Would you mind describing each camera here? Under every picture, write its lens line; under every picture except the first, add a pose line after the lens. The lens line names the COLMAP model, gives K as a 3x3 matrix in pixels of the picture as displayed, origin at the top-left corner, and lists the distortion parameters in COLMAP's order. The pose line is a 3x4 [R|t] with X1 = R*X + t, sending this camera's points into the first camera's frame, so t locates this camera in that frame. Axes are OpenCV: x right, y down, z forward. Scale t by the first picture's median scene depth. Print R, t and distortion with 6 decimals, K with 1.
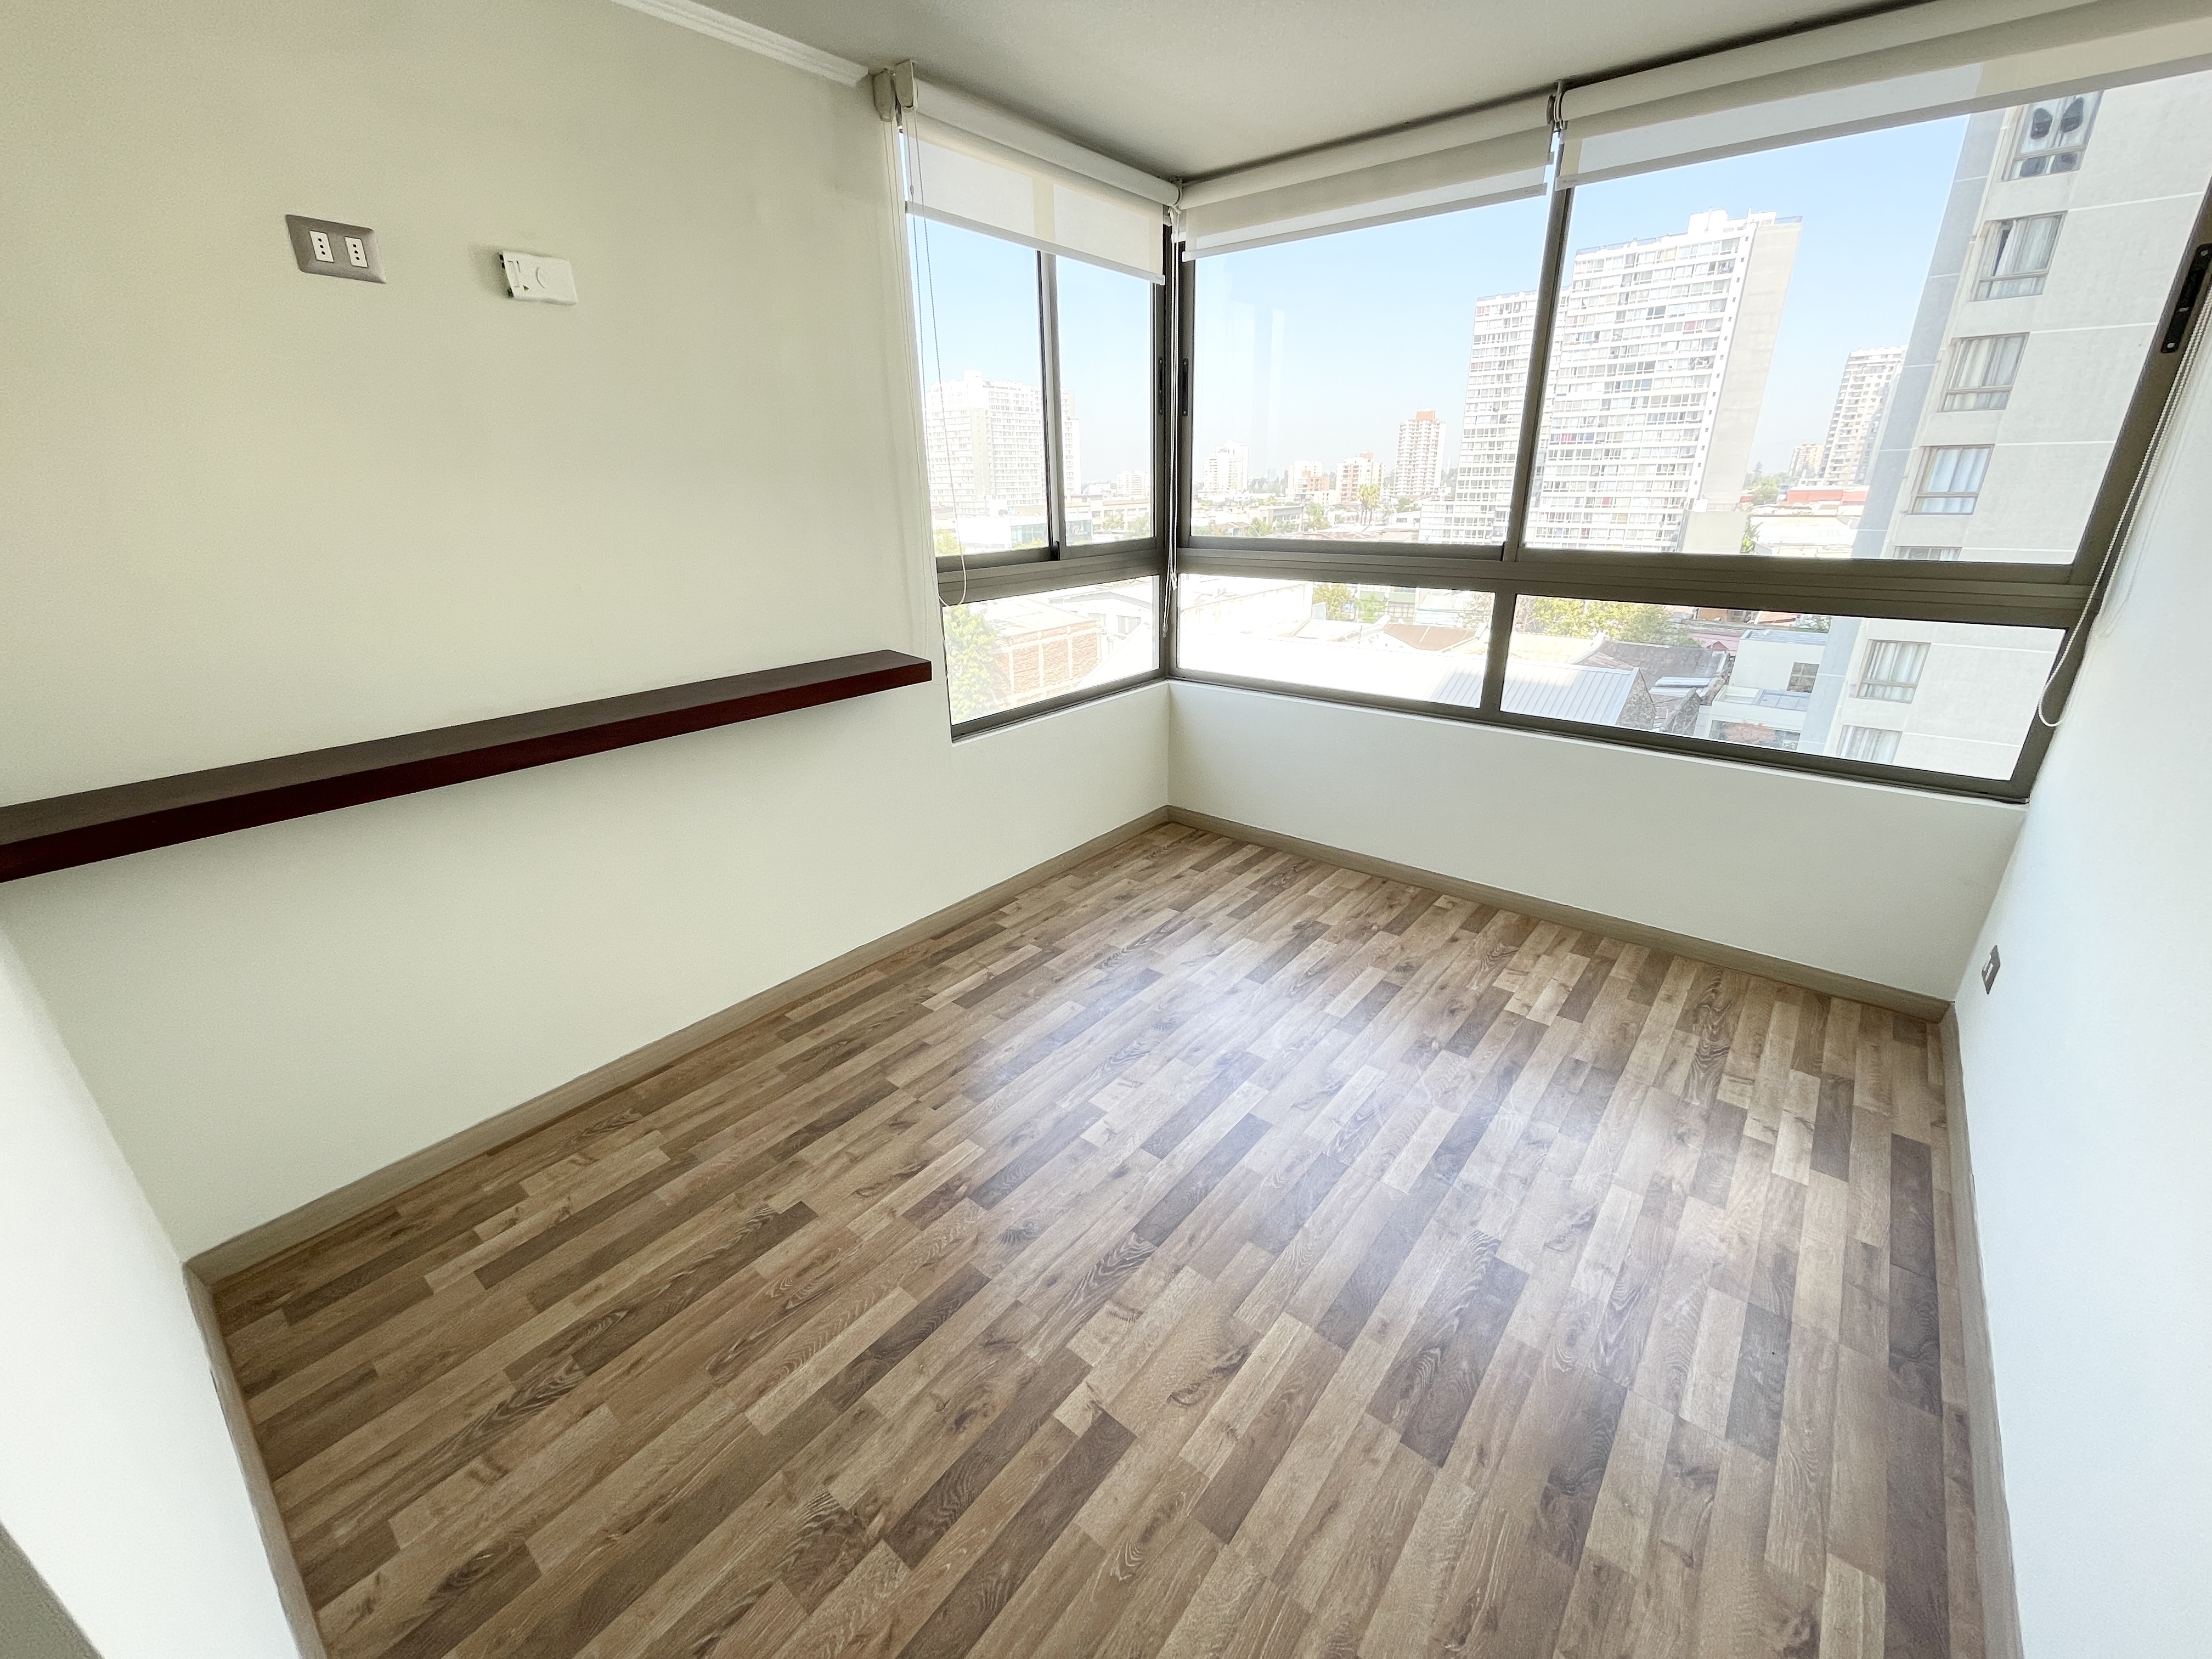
lens RADIAL K [[890.4, 0, 1126.2], [0, 890.4, 846.2], [0, 0, 1]] dist [-0.003190, 0.001269]
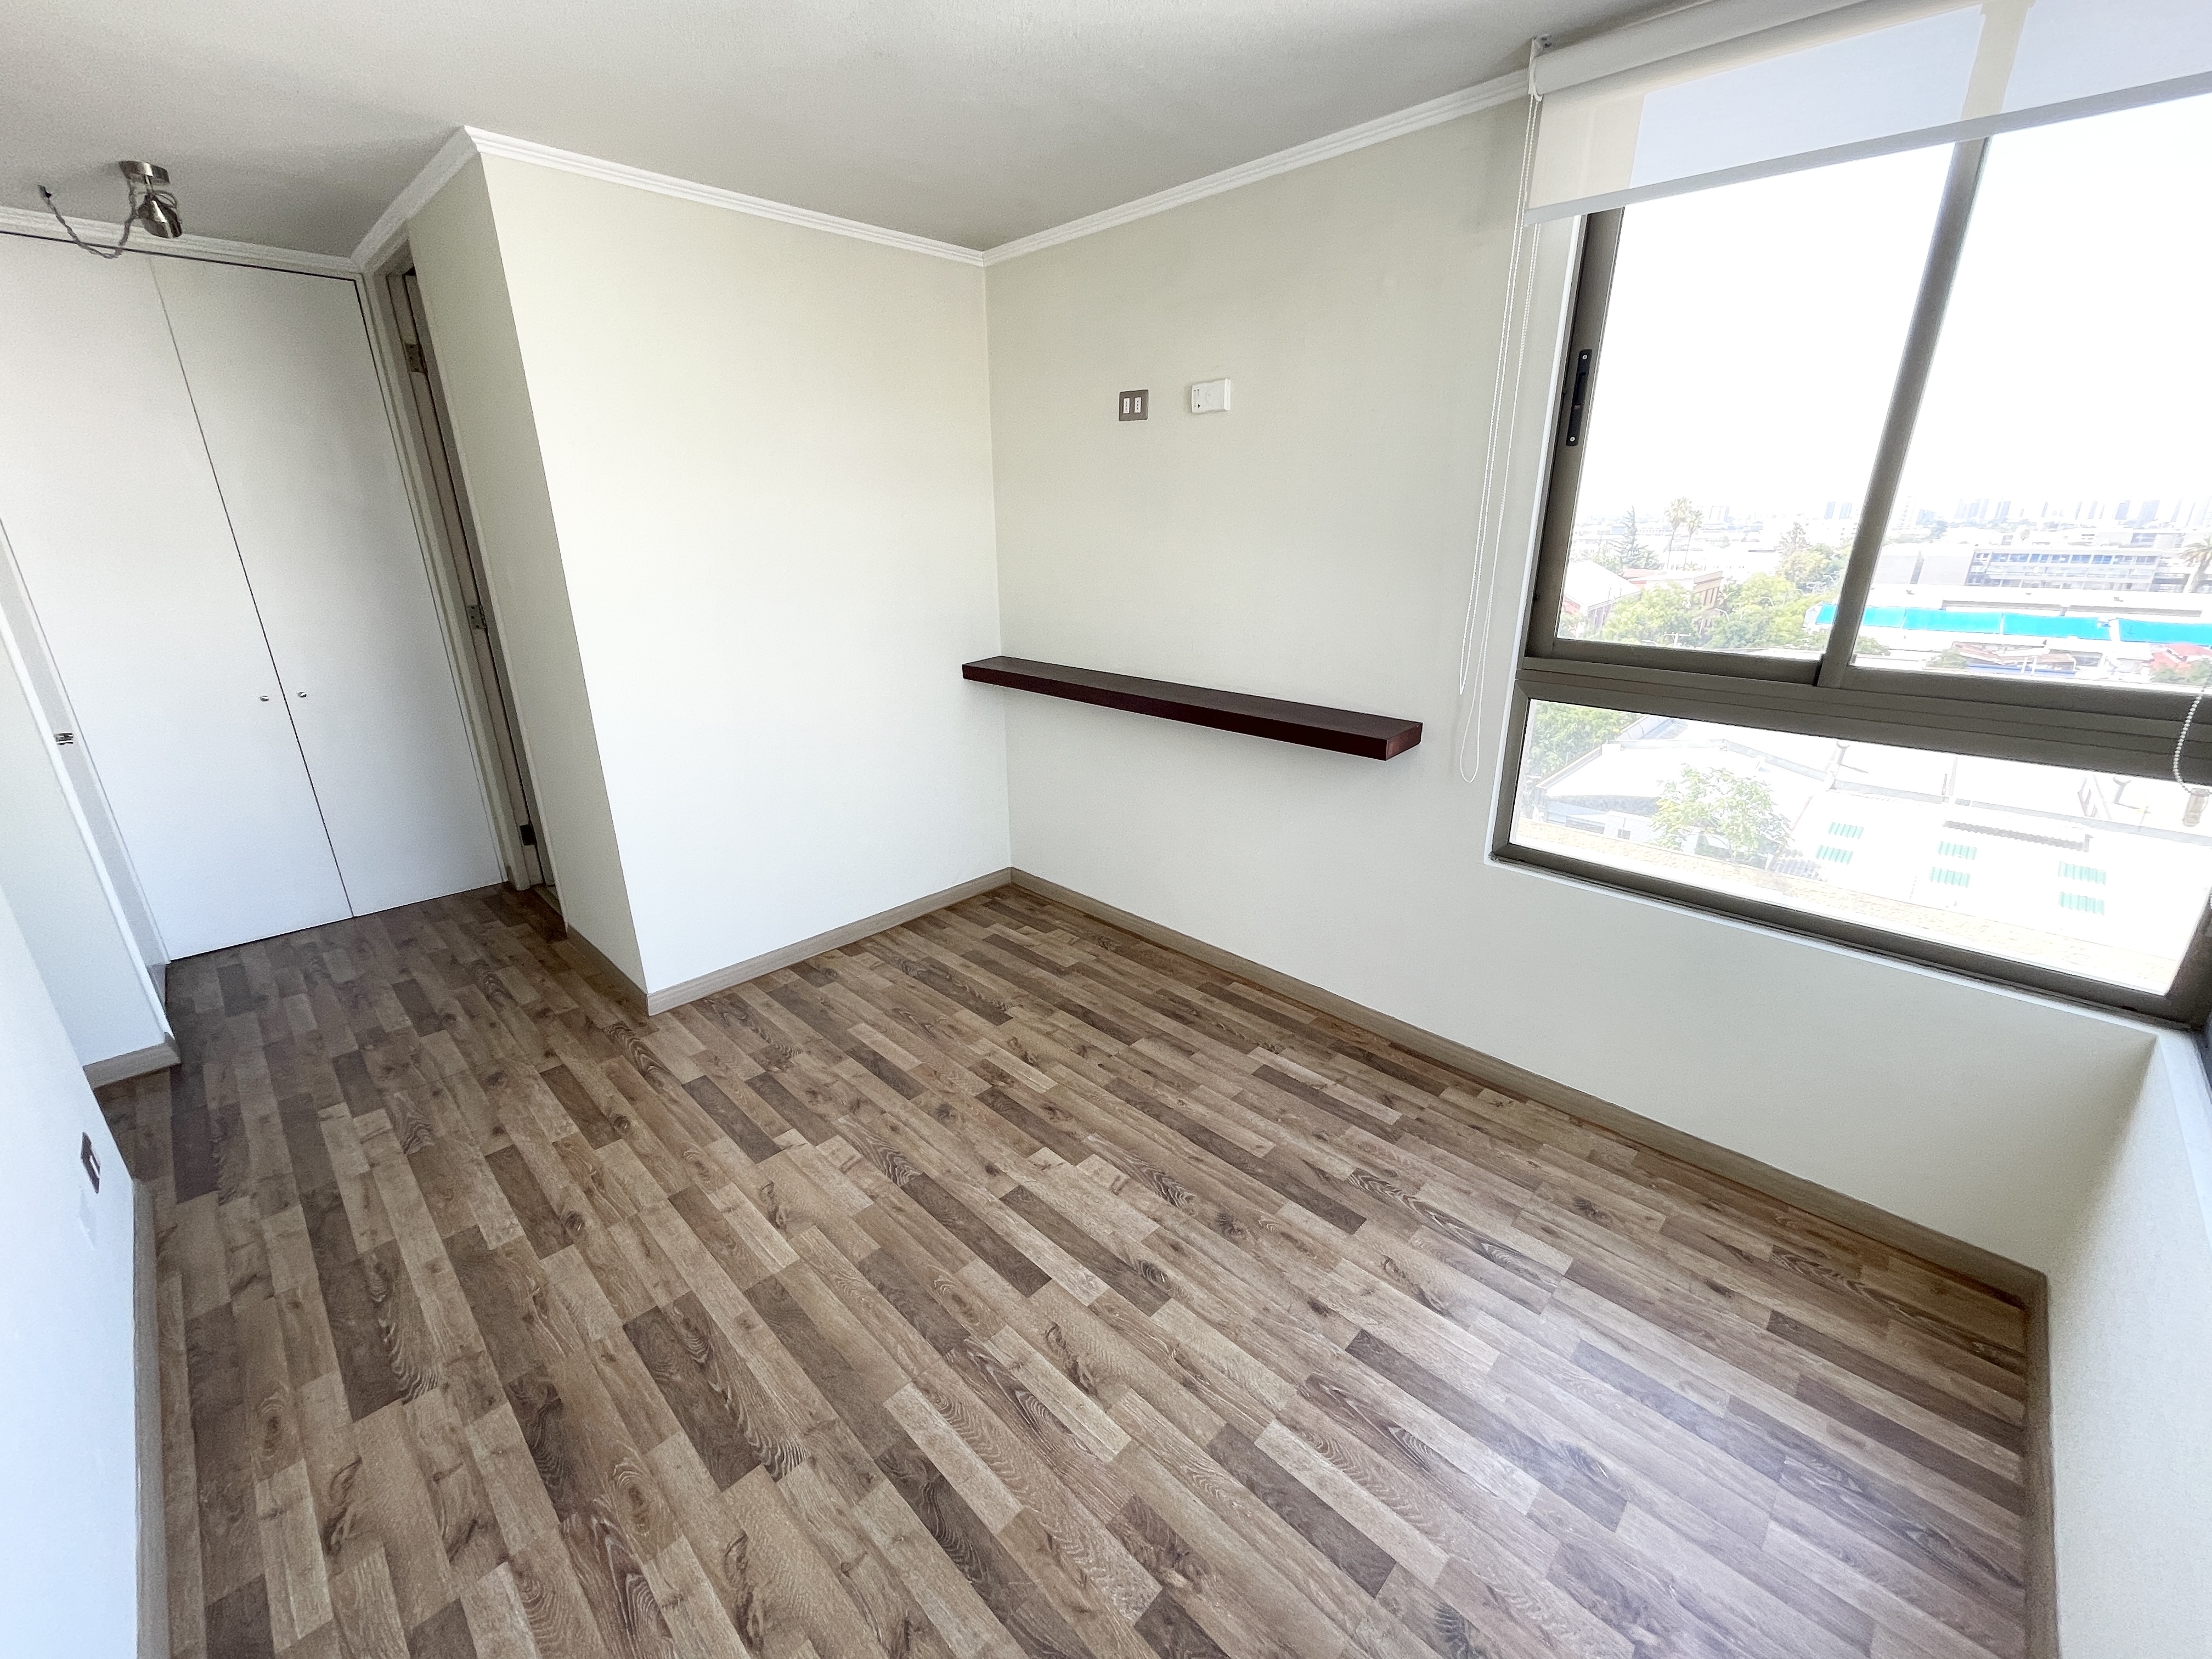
lens RADIAL K [[890.4, 0, 1089.9], [0, 890.4, 843.5], [0, 0, 1]] dist [-0.003190, 0.001269]
pose [[-0.105745, 0.361899, -0.926200, 0.841228], [-0.375067, 0.848111, 0.374208, -0.425378], [0.920947, 0.386958, 0.046053, 0.895343]]
